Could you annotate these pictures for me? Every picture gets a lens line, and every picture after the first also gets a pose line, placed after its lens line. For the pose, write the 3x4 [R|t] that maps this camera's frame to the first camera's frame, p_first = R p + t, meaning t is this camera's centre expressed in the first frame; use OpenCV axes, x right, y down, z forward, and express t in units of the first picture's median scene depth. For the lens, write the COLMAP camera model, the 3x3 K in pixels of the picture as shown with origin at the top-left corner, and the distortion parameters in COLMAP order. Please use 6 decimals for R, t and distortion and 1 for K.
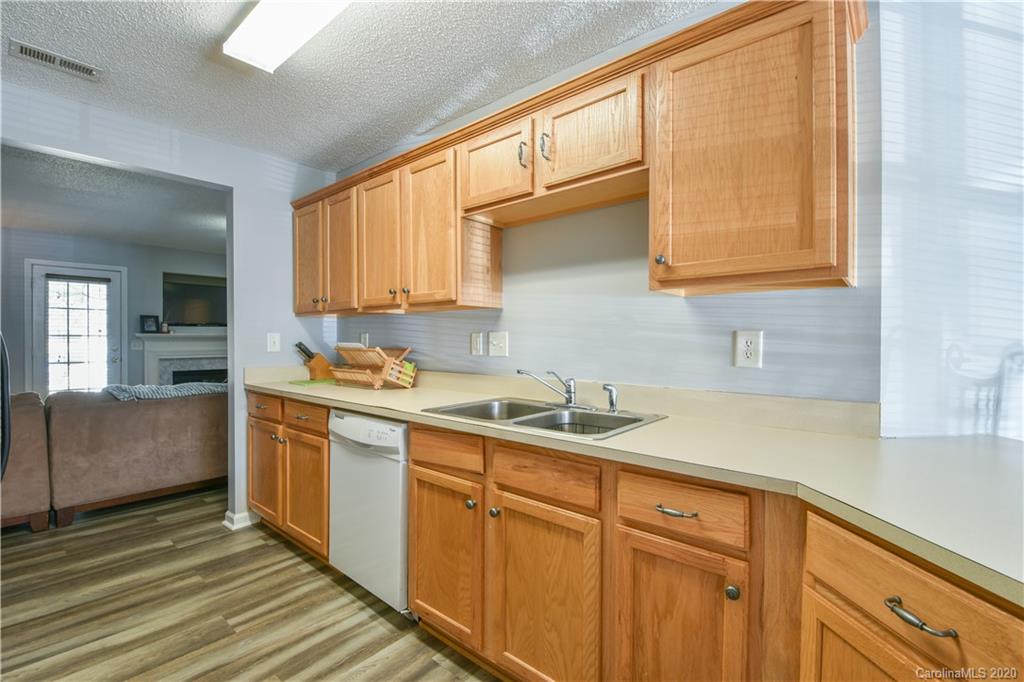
lens RADIAL K [[448.3, 0, 511.8], [0, 448.3, 342.3], [0, 0, 1]] dist [-0.010954, -0.004122]
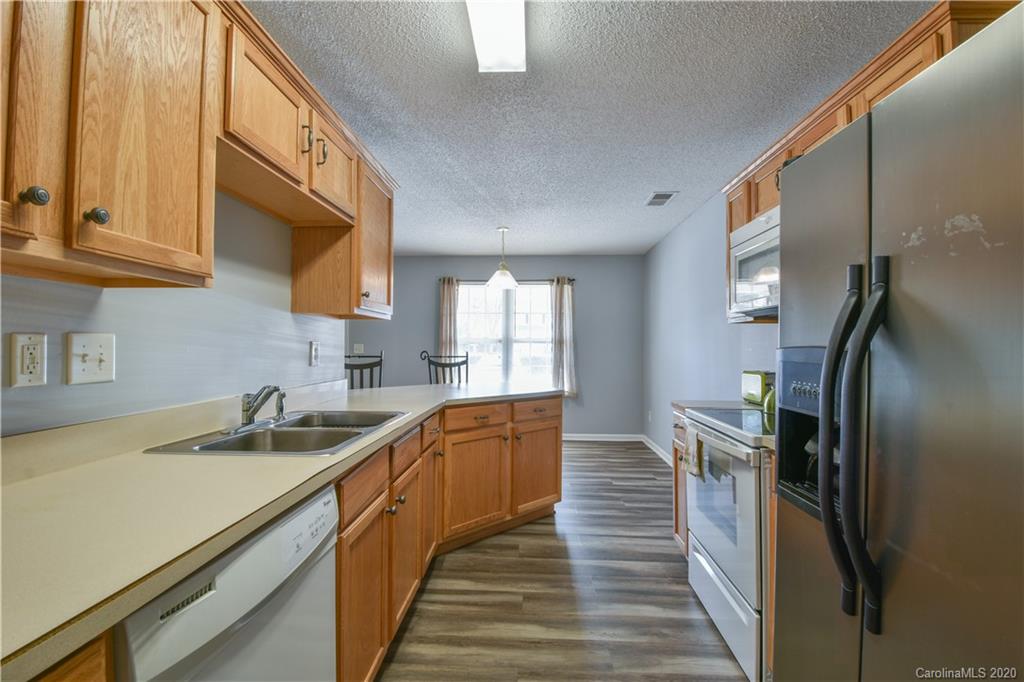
lens RADIAL K [[448.3, 0, 512.0], [0, 448.3, 345.9], [0, 0, 1]] dist [-0.010954, -0.004122]
pose [[-0.603066, -0.005351, 0.797673, -0.686238], [-0.001404, 0.999983, 0.005646, -0.012269], [-0.797690, 0.002285, -0.603063, 0.897319]]
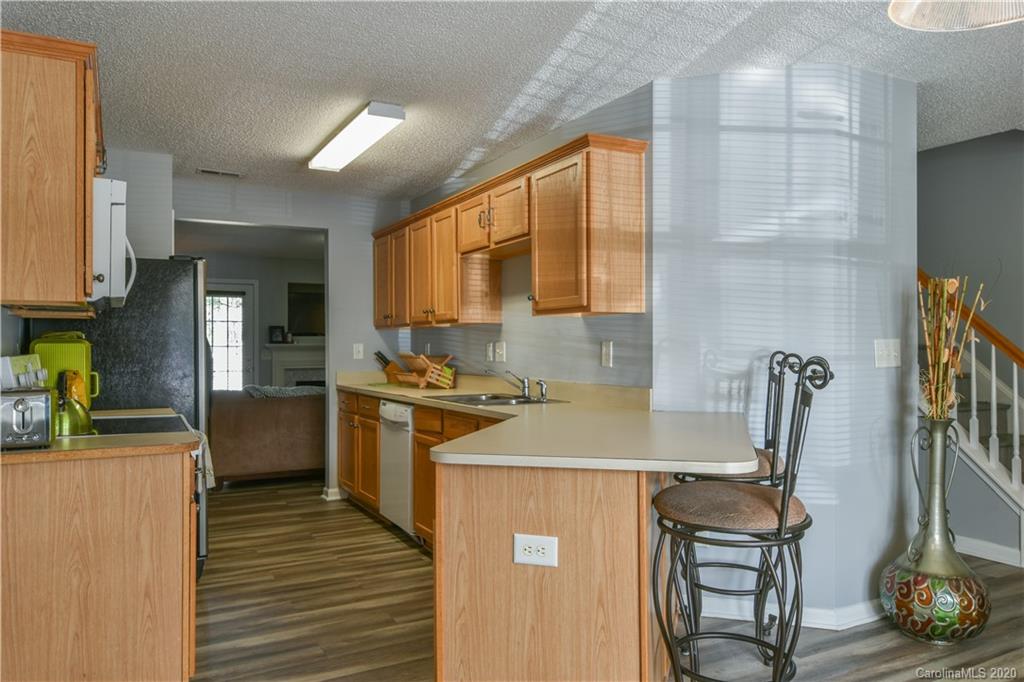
lens RADIAL K [[723.1, 0, 514.1], [0, 723.1, 343.6], [0, 0, 1]] dist [-0.000482, 0.003497]
pose [[0.931124, -0.006991, -0.364636, 0.721033], [0.002343, 0.999910, -0.013187, 0.007681], [0.364695, 0.011425, 0.931057, -0.841231]]
